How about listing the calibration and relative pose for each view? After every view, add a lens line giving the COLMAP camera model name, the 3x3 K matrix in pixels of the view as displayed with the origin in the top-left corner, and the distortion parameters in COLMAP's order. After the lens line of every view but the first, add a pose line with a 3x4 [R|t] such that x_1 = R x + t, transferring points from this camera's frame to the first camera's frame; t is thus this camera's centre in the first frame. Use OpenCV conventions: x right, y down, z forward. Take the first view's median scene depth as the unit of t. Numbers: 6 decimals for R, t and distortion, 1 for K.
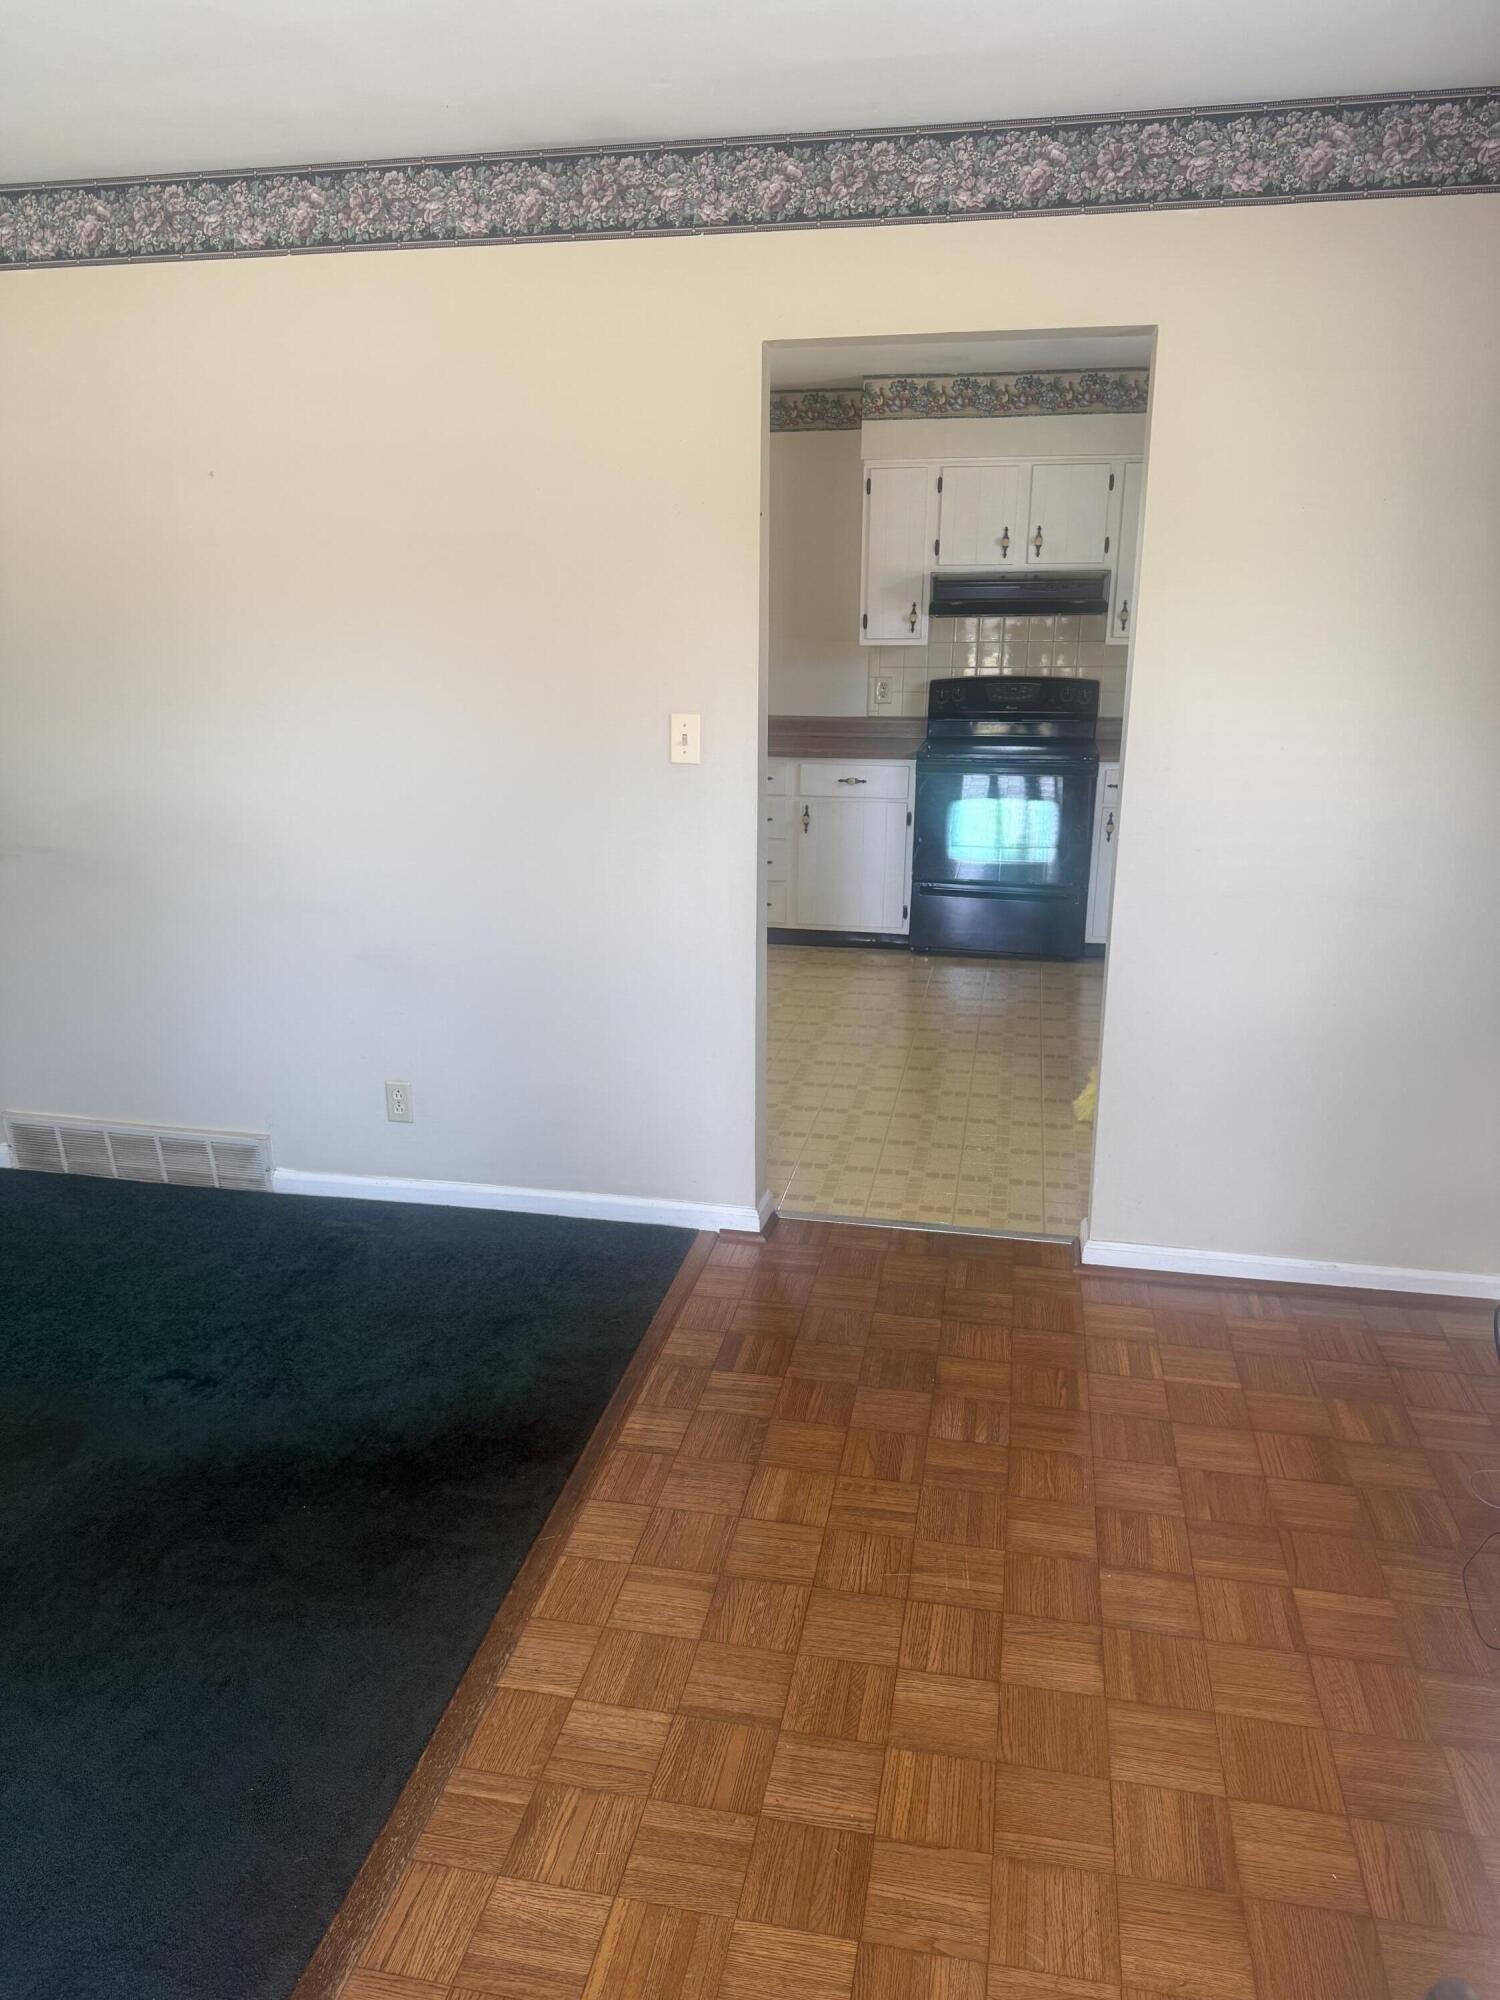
lens RADIAL K [[1428.2, 0, 743.4], [0, 1428.2, 1010.4], [0, 0, 1]] dist [0.090634, -0.098104]
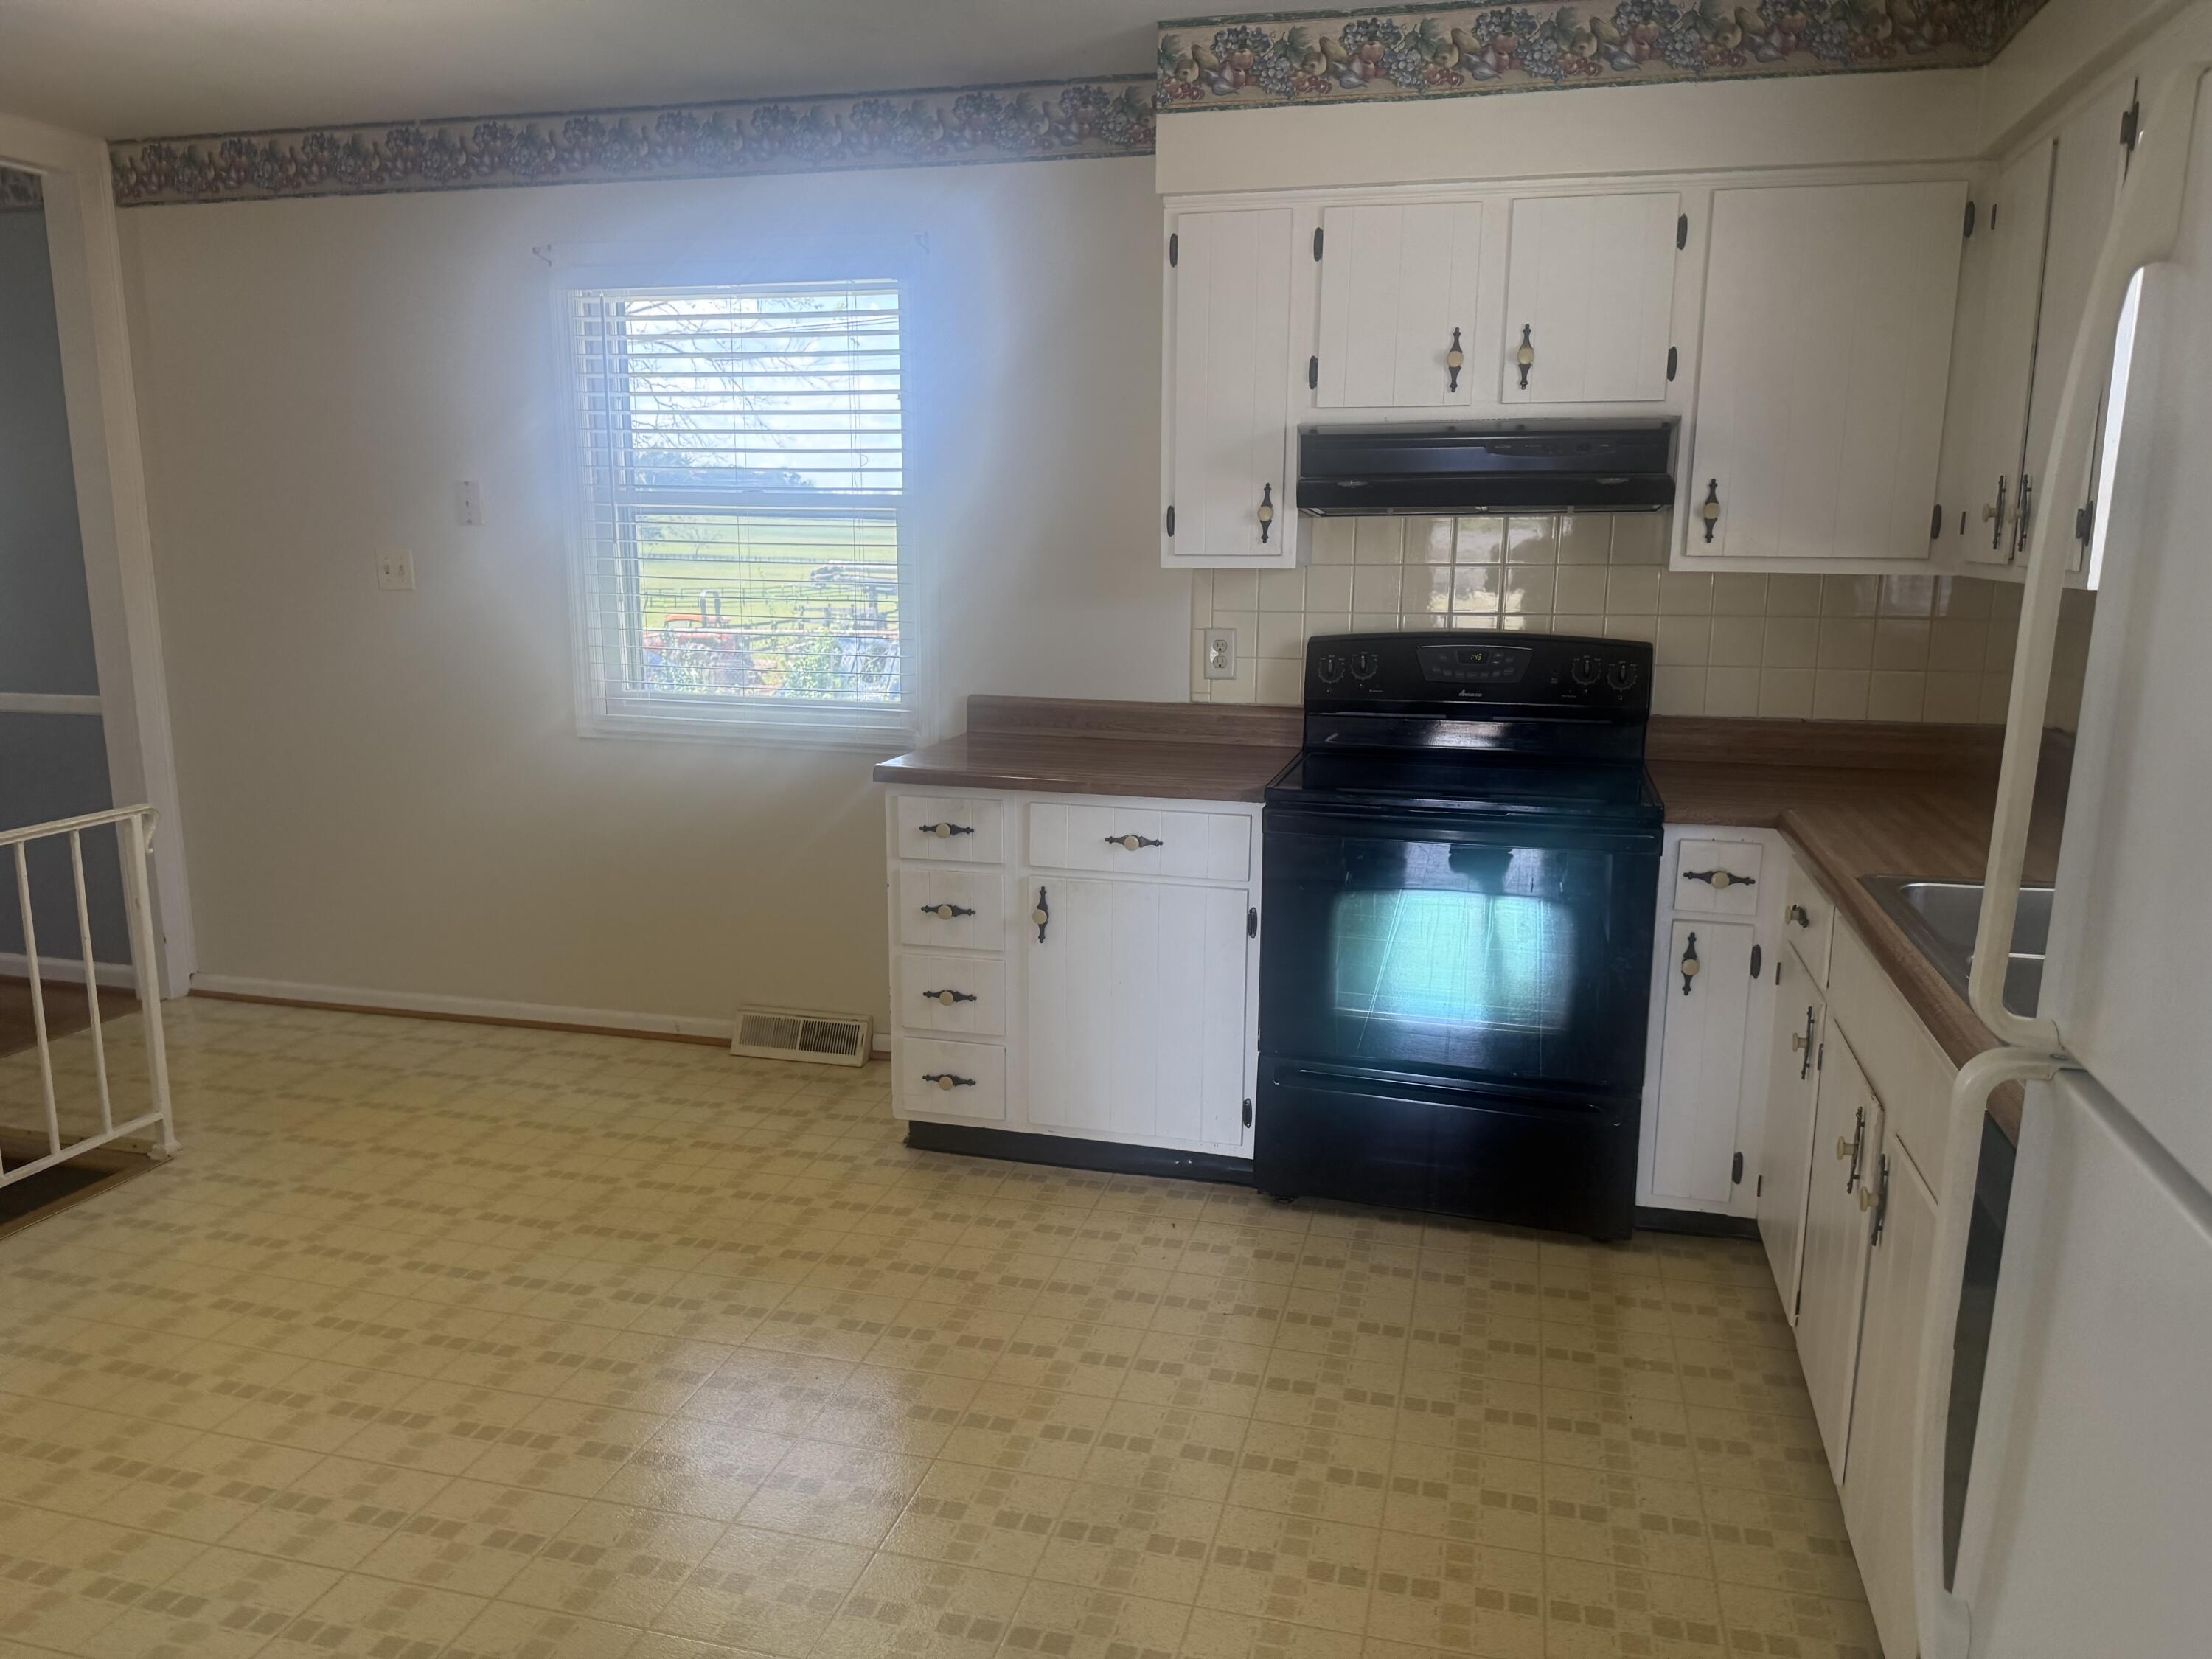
lens RADIAL K [[1543.8, 0, 1106.0], [0, 1543.8, 829.5], [0, 0, 1]] dist [0.014623, -0.009285]
pose [[0.998741, 0.017363, -0.047065, 0.091208], [-0.021455, 0.995901, -0.087865, -0.118820], [0.045347, 0.088764, 0.995020, 0.489613]]
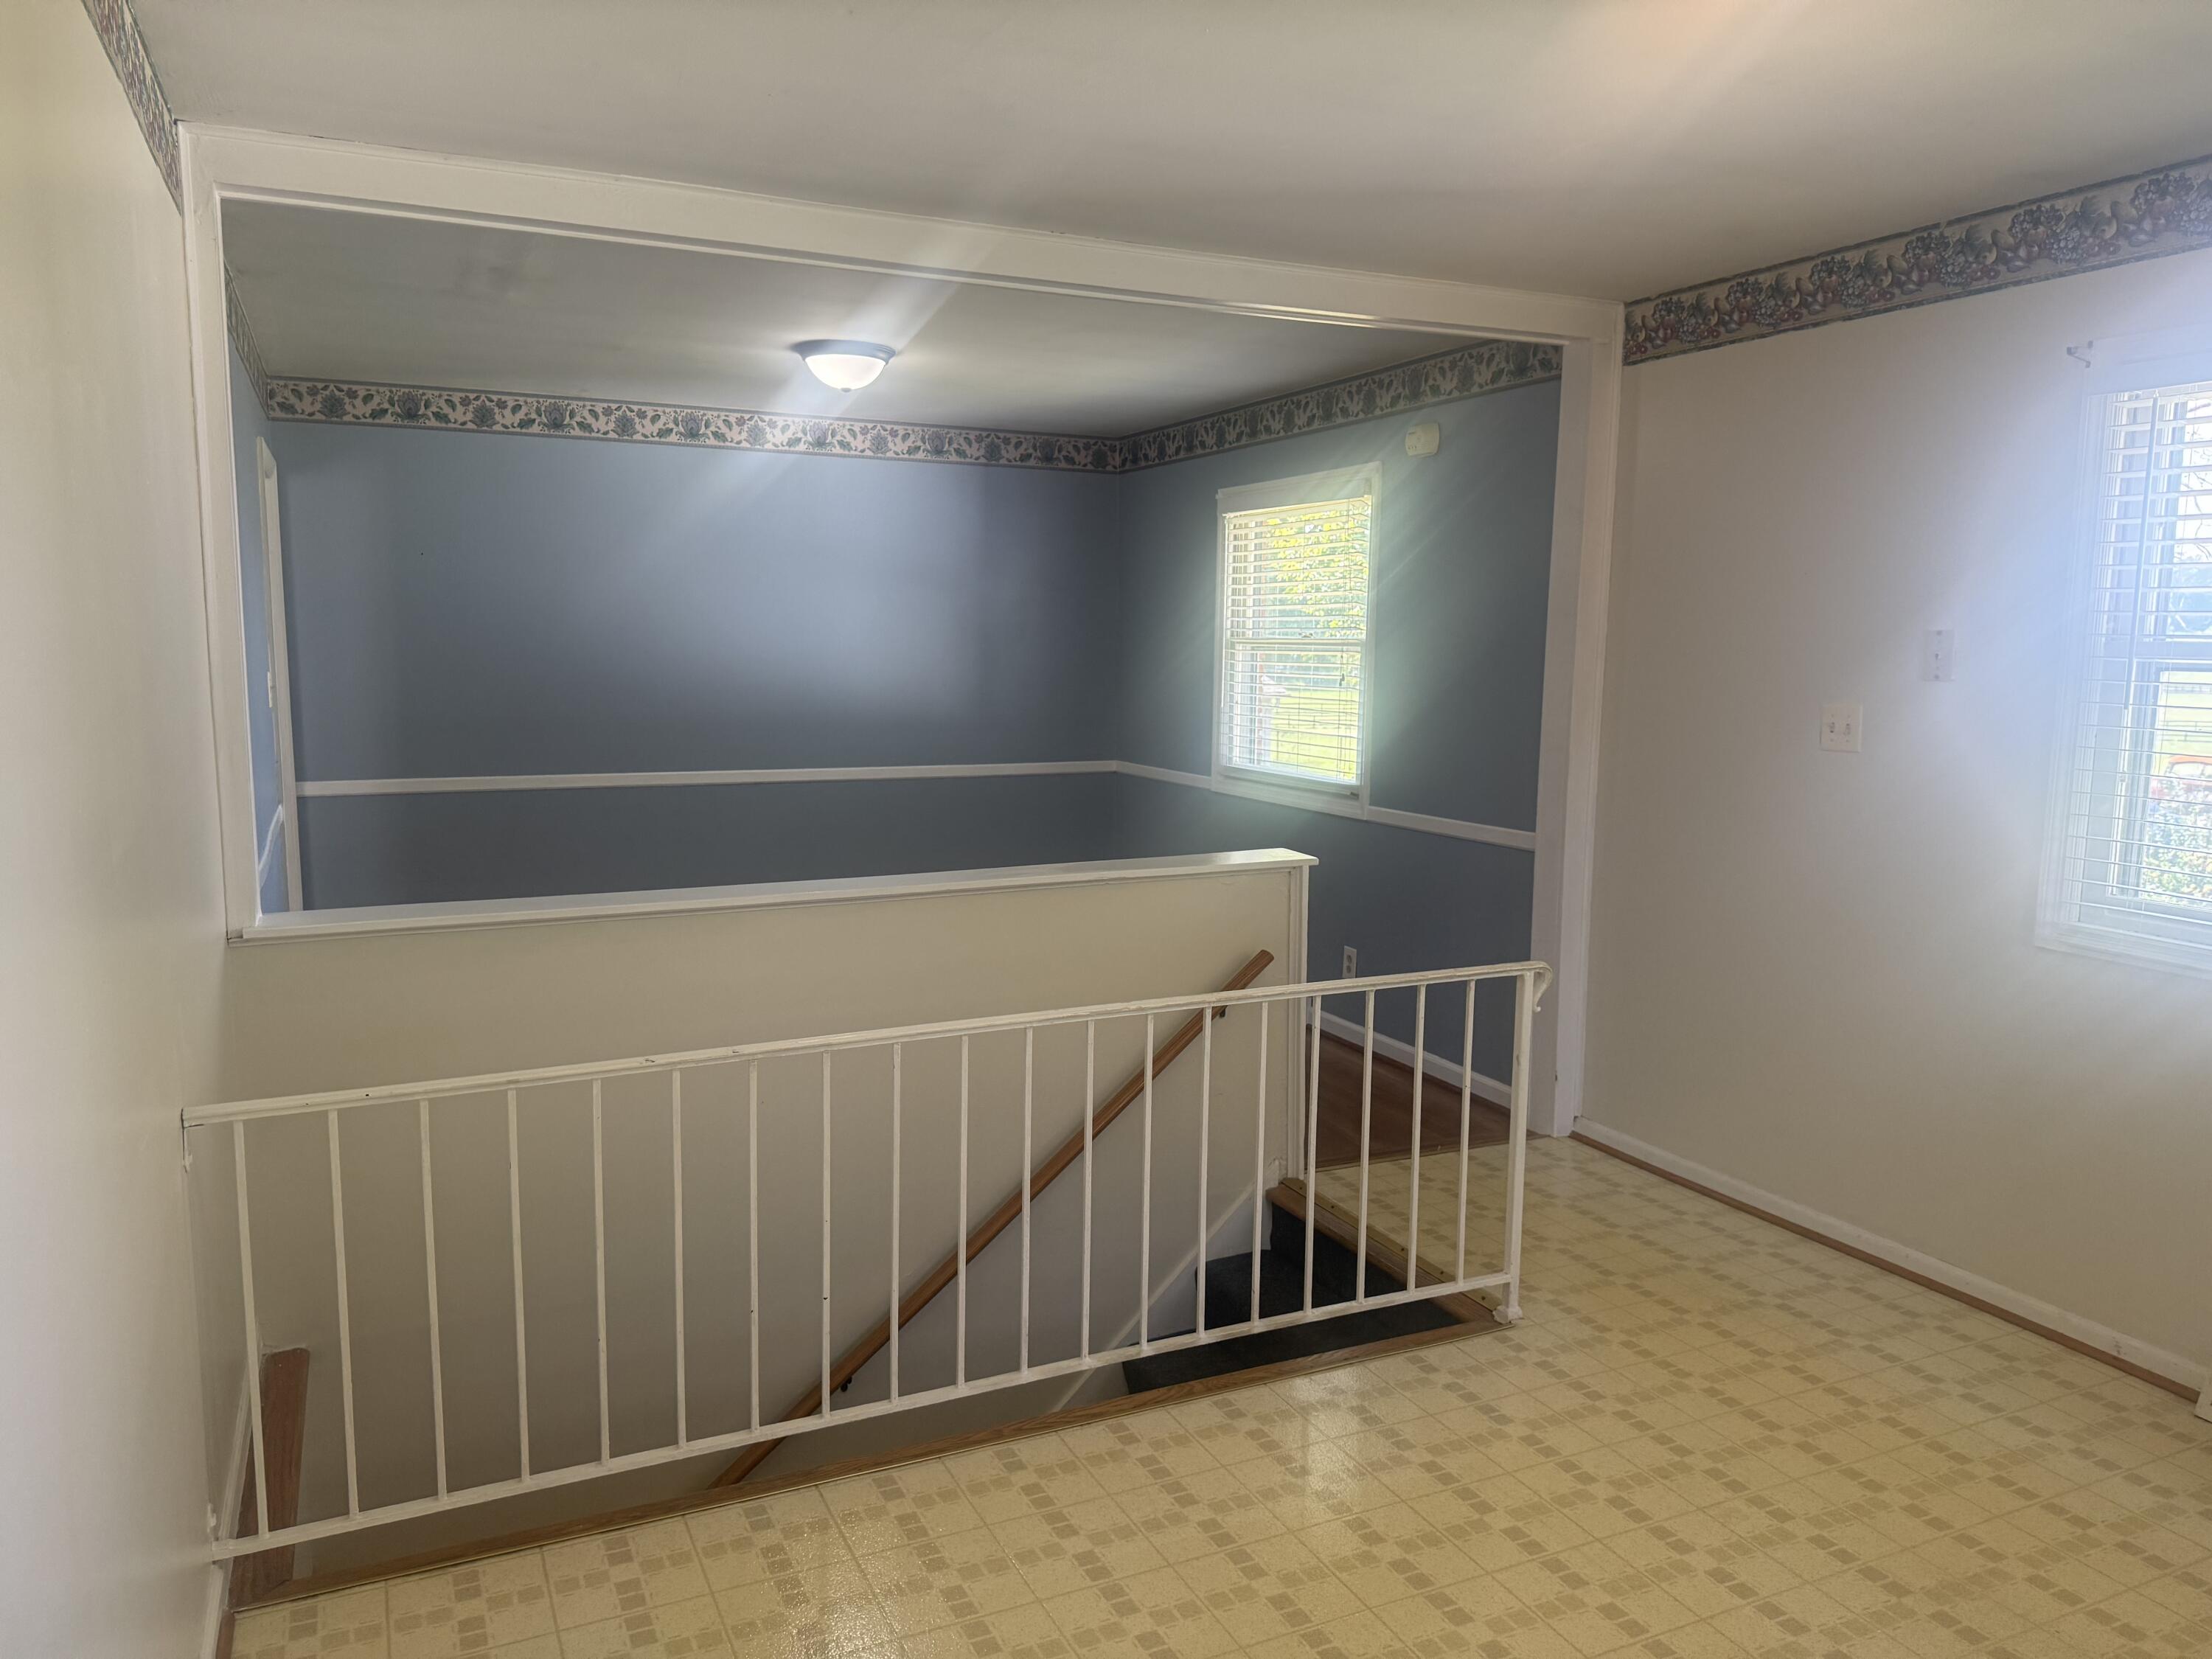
lens RADIAL K [[1556.4, 0, 1106.0], [0, 1556.4, 829.5], [0, 0, 1]] dist [-0.007541, -0.006955]
pose [[0.599444, 0.108124, -0.793080, 0.047267], [-0.235864, 0.970700, -0.045937, -0.161538], [0.764876, 0.214596, 0.607383, 0.587014]]
